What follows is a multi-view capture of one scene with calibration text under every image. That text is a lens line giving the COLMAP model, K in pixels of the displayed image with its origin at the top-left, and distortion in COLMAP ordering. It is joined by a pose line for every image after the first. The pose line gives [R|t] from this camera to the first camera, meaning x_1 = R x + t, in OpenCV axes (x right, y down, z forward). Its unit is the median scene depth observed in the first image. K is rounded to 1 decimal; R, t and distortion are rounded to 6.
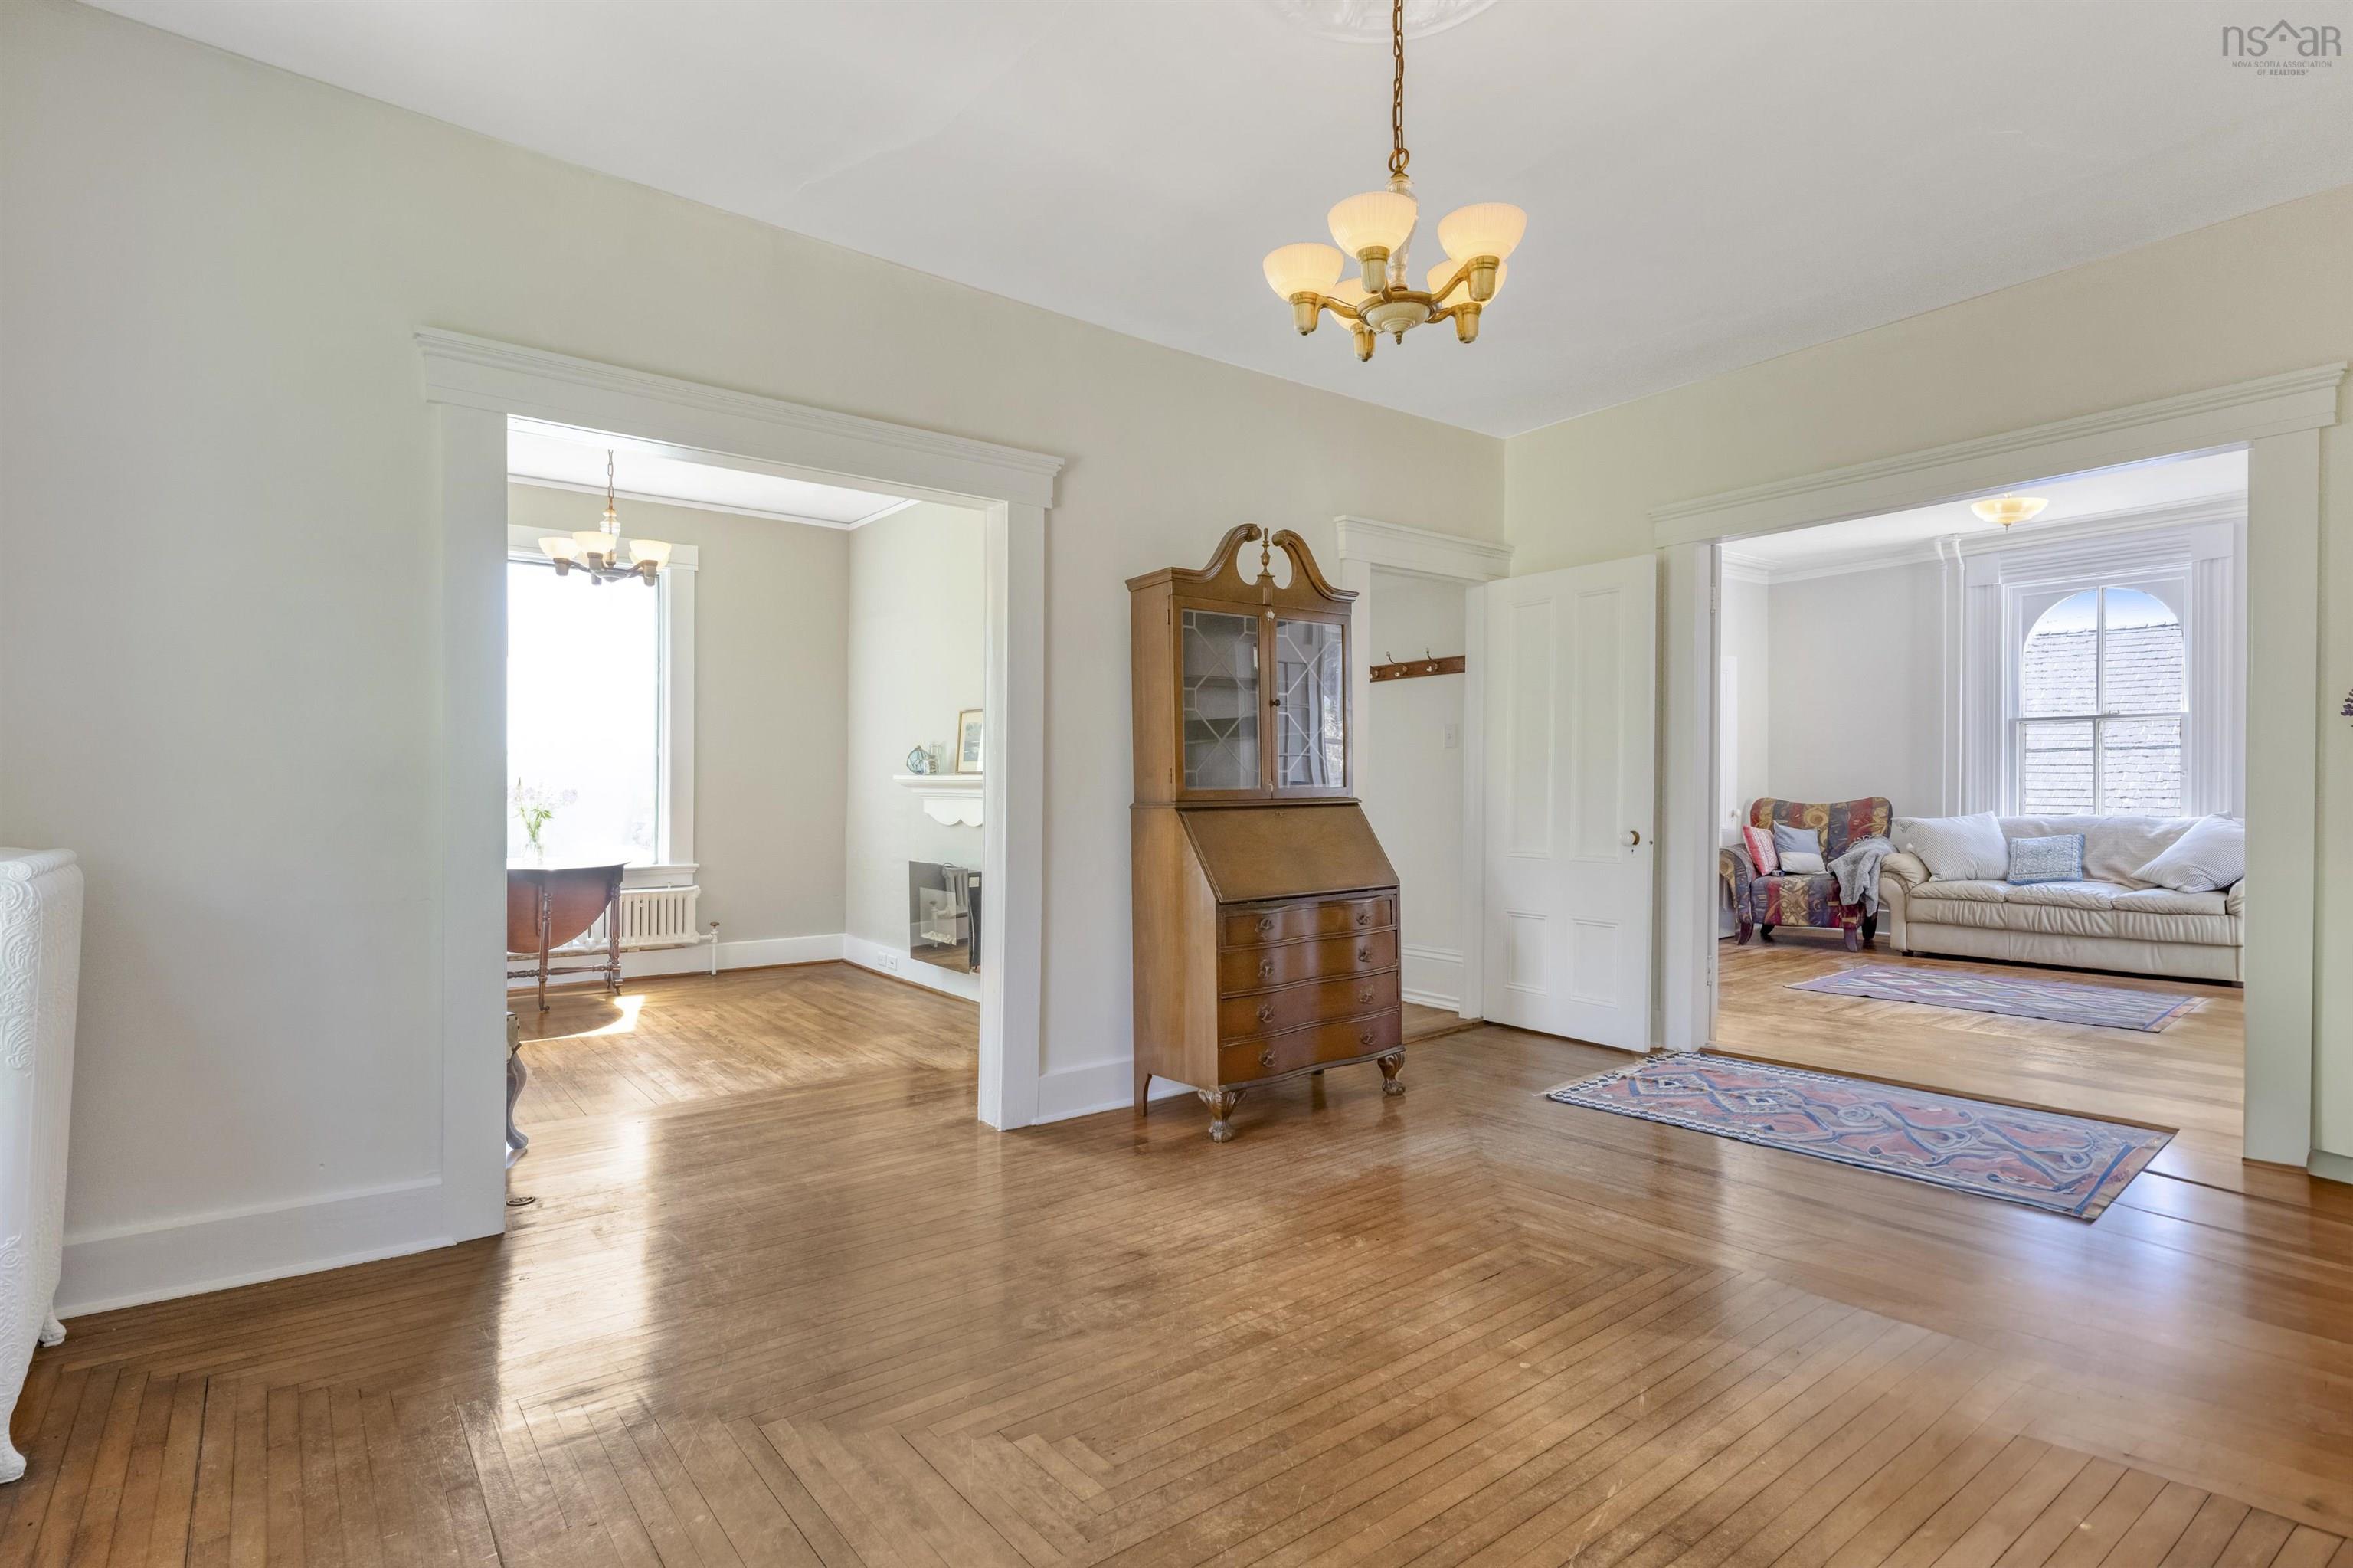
lens RADIAL K [[1149.0, 0, 1174.8], [0, 1149.0, 781.0], [0, 0, 1]] dist [0.005147, -0.000624]
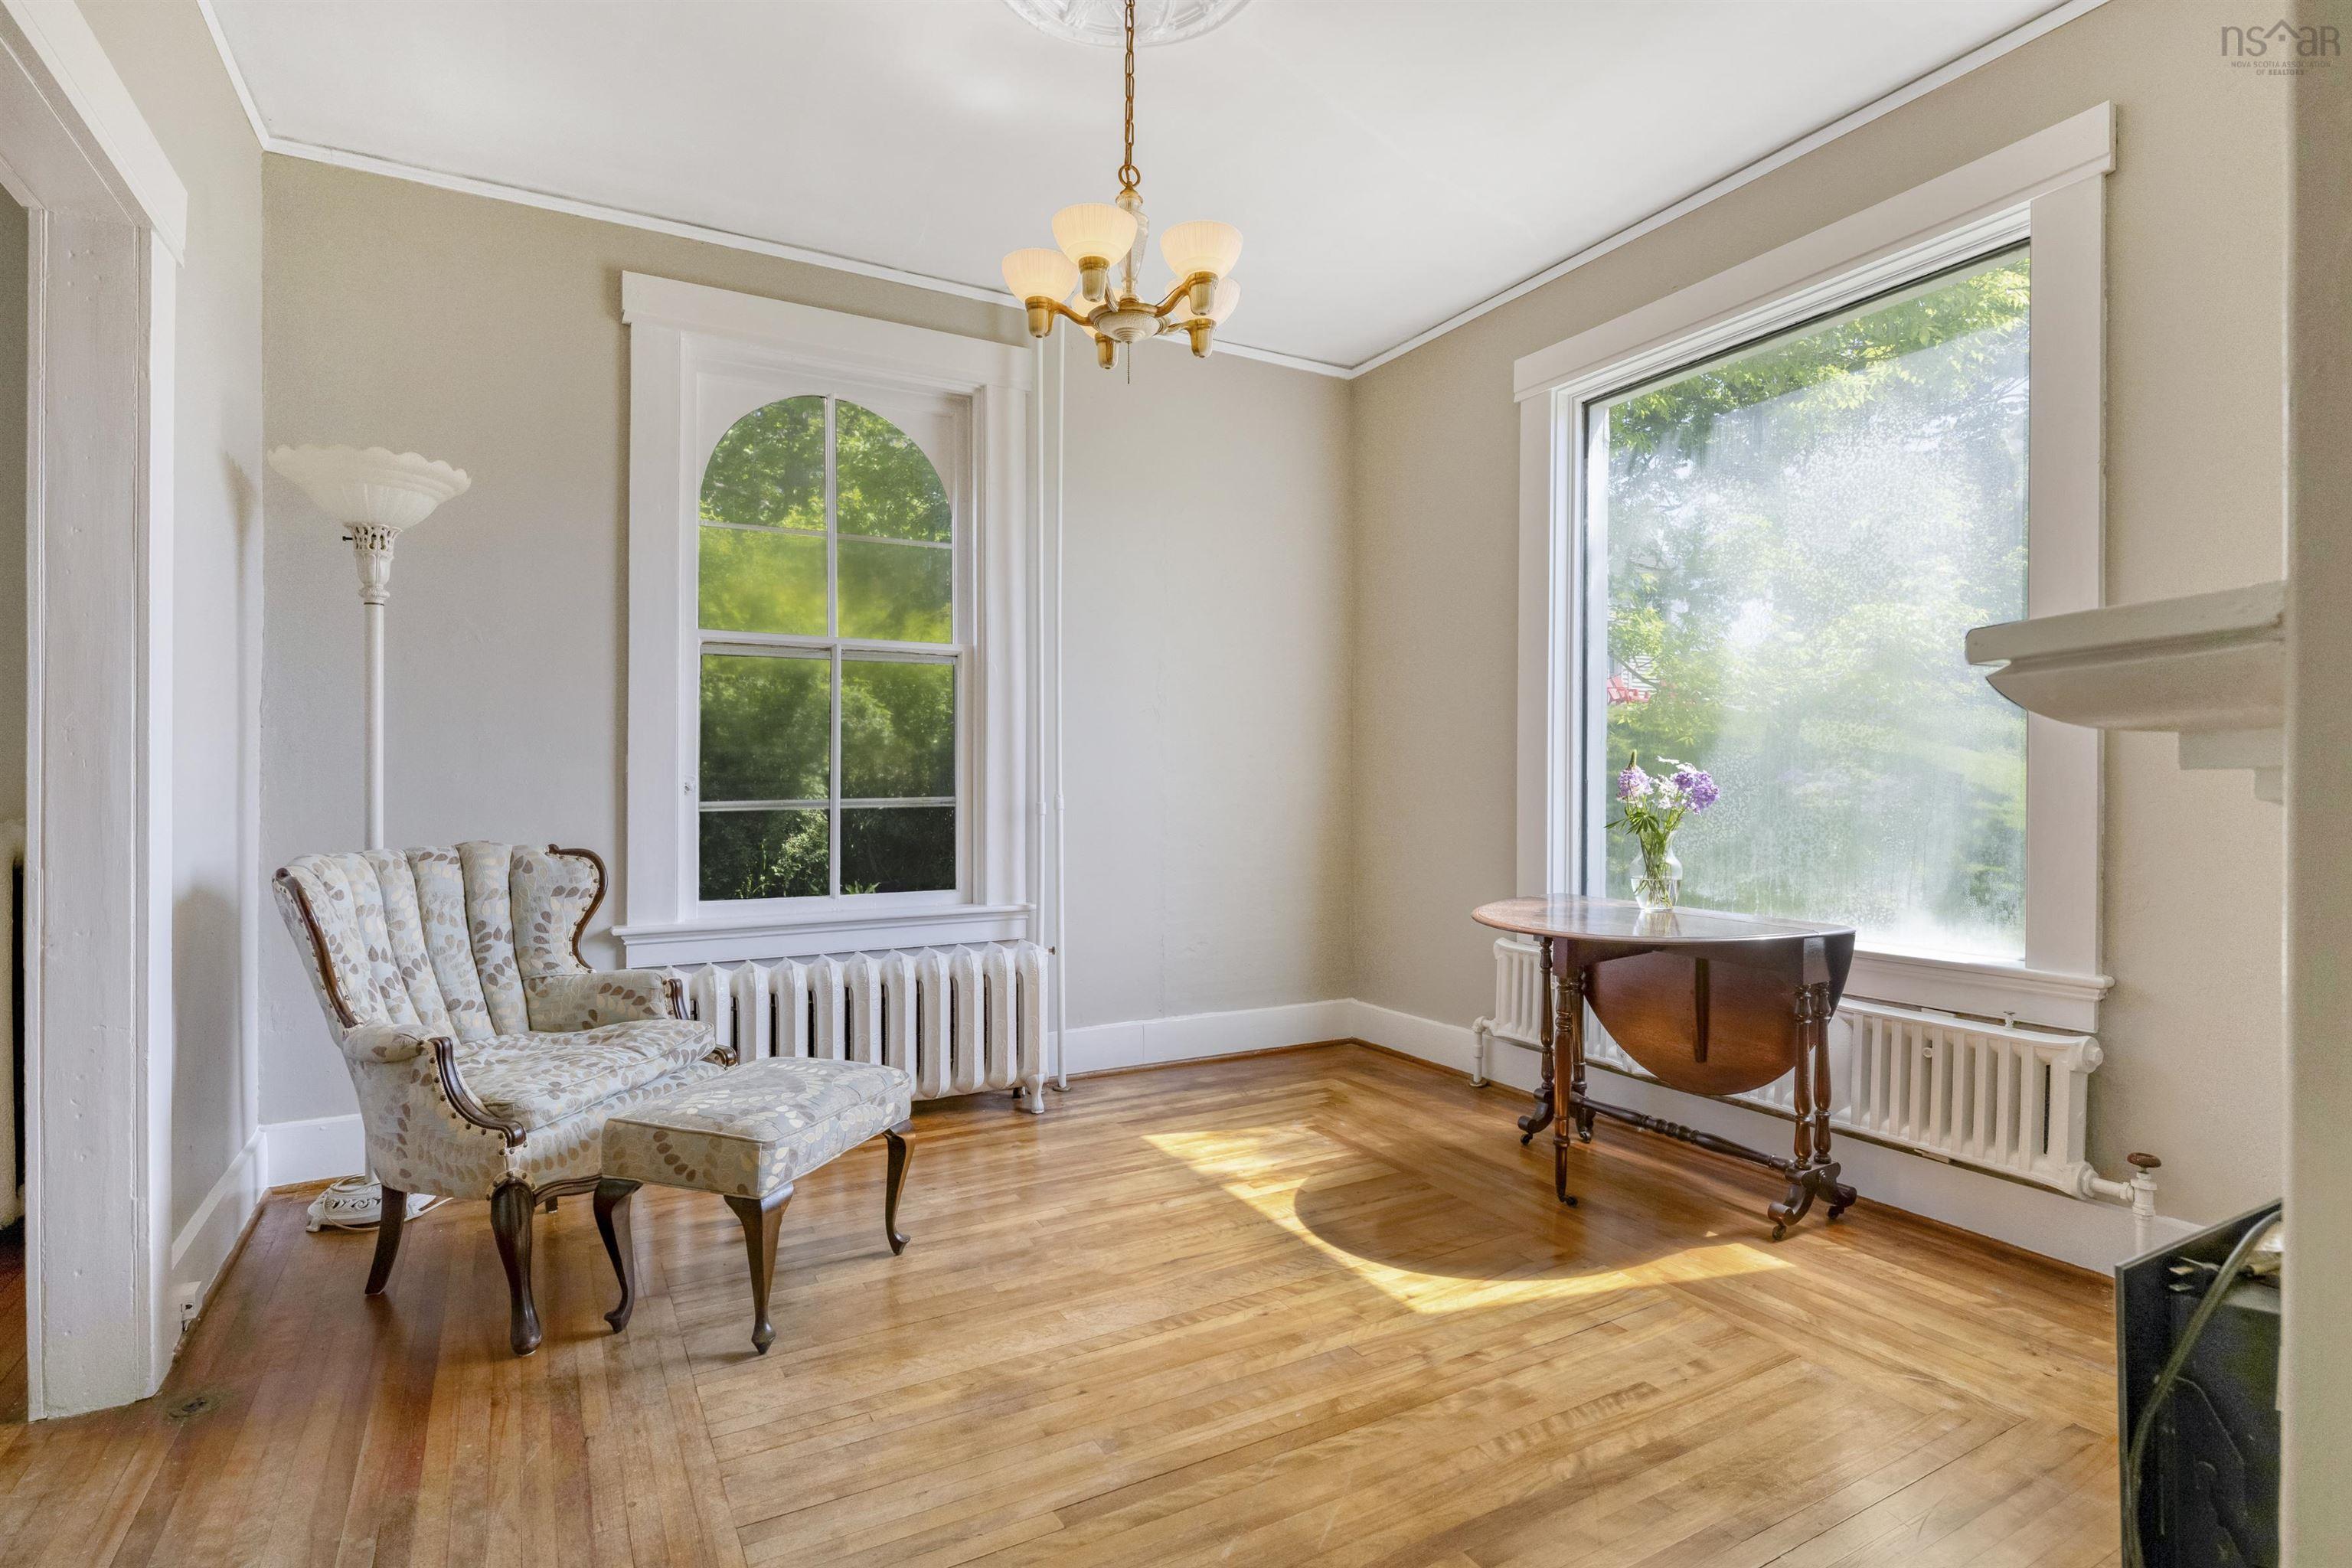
lens RADIAL K [[1148.4, 0, 1166.8], [0, 1148.4, 781.4], [0, 0, 1]] dist [0.005147, -0.000624]
pose [[-0.158781, 0.000016, -0.987314, -0.013774], [0.005021, 0.999987, -0.000792, 0.011010], [0.987301, -0.005083, -0.158779, 0.808000]]
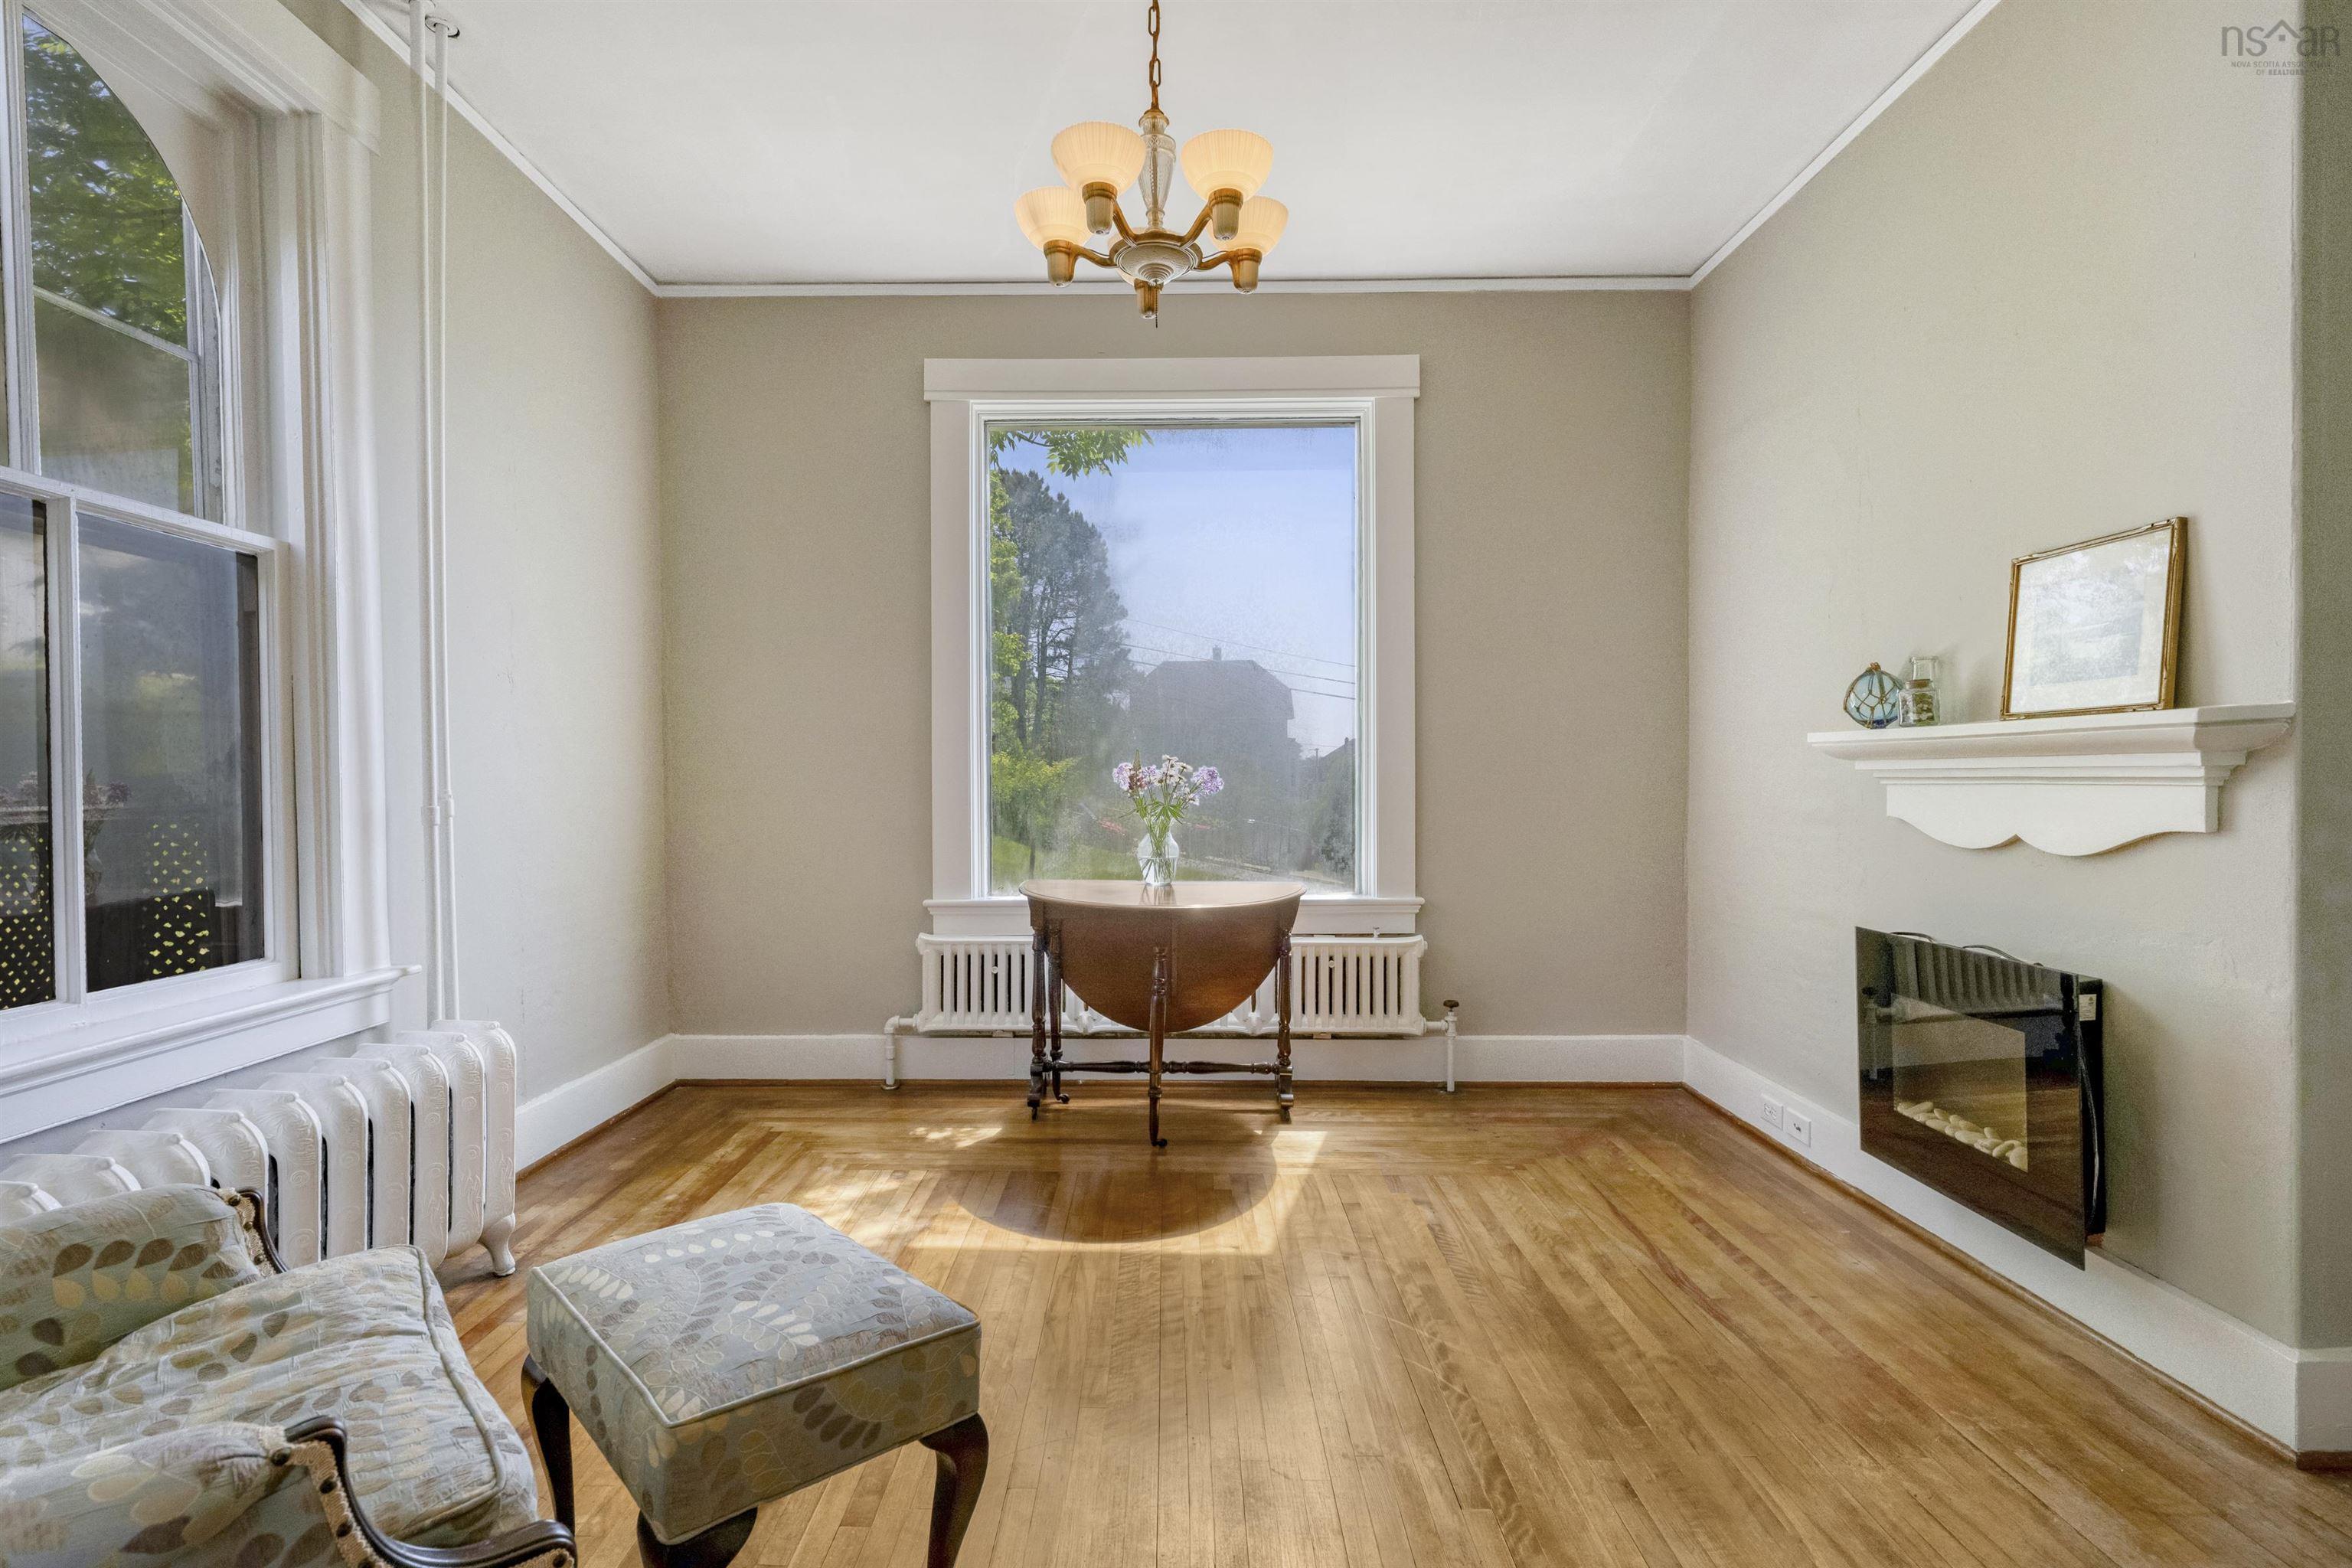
lens RADIAL K [[1148.4, 0, 1169.6], [0, 1148.4, 784.7], [0, 0, 1]] dist [0.005147, -0.000624]
pose [[0.782961, 0.000388, -0.622070, -0.162472], [0.003797, 0.999978, 0.005403, 0.012748], [0.622059, -0.006592, 0.782943, 0.491098]]
